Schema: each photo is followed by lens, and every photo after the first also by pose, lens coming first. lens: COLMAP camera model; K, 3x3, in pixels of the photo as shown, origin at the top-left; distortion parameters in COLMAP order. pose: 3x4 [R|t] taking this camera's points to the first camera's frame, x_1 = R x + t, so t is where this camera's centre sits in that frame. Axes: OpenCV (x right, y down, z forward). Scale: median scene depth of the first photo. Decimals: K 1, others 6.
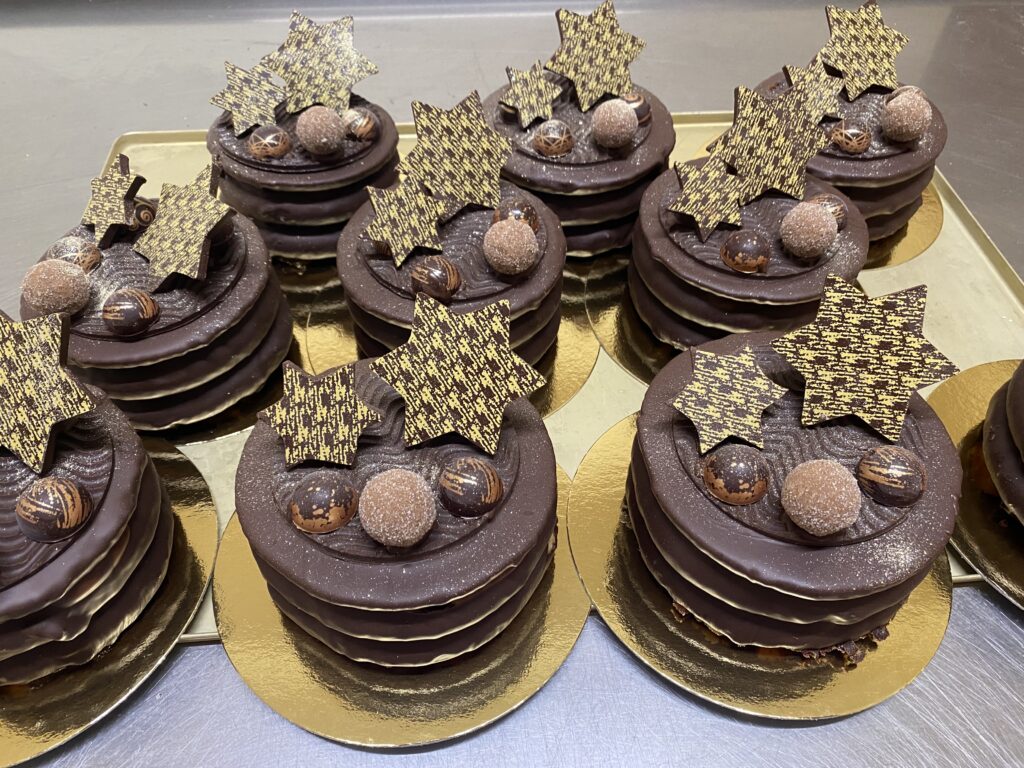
lens RADIAL K [[786.2, 0, 512.0], [0, 786.2, 384.0], [0, 0, 1]] dist [-0.001552, -0.060254]
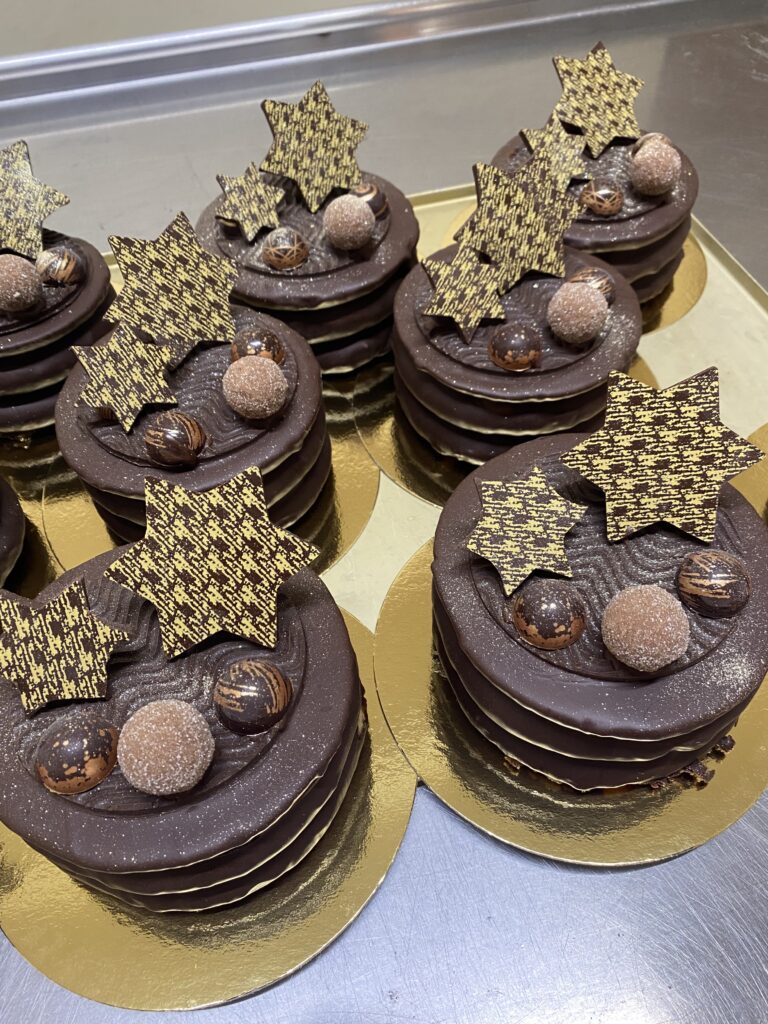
lens RADIAL K [[786.2, 0, 405.9], [0, 786.2, 509.9], [0, 0, 1]] dist [-0.001552, -0.060254]
pose [[0.975979, -0.185855, 0.113680, 0.037107], [0.179597, 0.981714, 0.063105, -0.065511], [-0.123329, -0.041172, 0.991511, 0.109813]]
